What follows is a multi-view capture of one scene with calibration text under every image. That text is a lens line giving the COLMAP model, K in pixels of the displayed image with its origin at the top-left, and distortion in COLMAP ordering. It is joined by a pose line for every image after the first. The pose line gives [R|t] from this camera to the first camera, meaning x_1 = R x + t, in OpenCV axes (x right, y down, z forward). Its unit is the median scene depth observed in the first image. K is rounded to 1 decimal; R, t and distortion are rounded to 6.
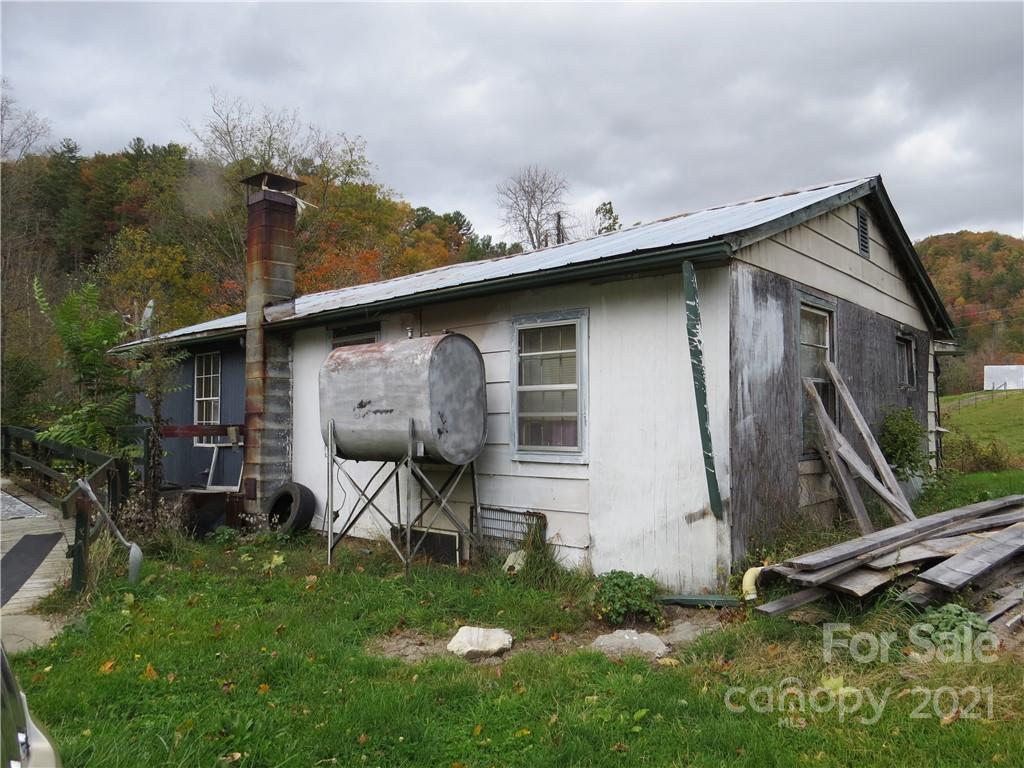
lens RADIAL K [[748.0, 0, 512.0], [0, 748.0, 384.0], [0, 0, 1]] dist [0.002042, -0.000326]
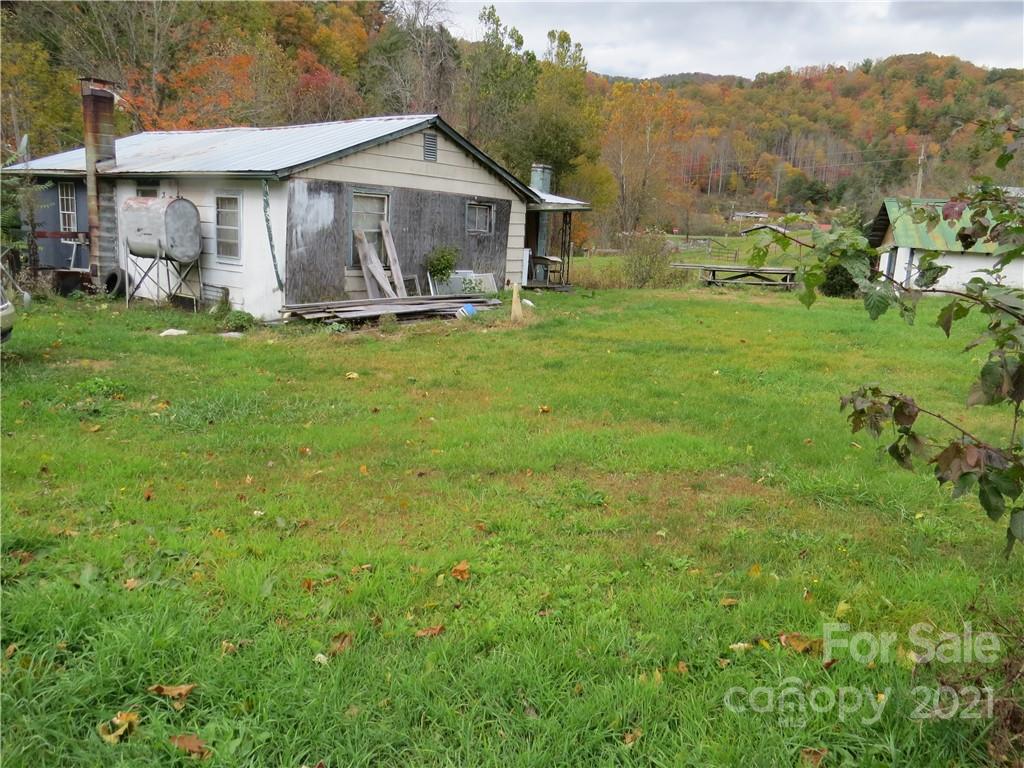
lens RADIAL K [[776.7, 0, 512.0], [0, 776.7, 384.0], [0, 0, 1]] dist [-0.058256, 0.068427]
pose [[0.993842, 0.043226, 0.102027, 0.543647], [-0.067135, 0.967425, 0.244093, -0.128464], [-0.088152, -0.249439, 0.964370, -1.065133]]
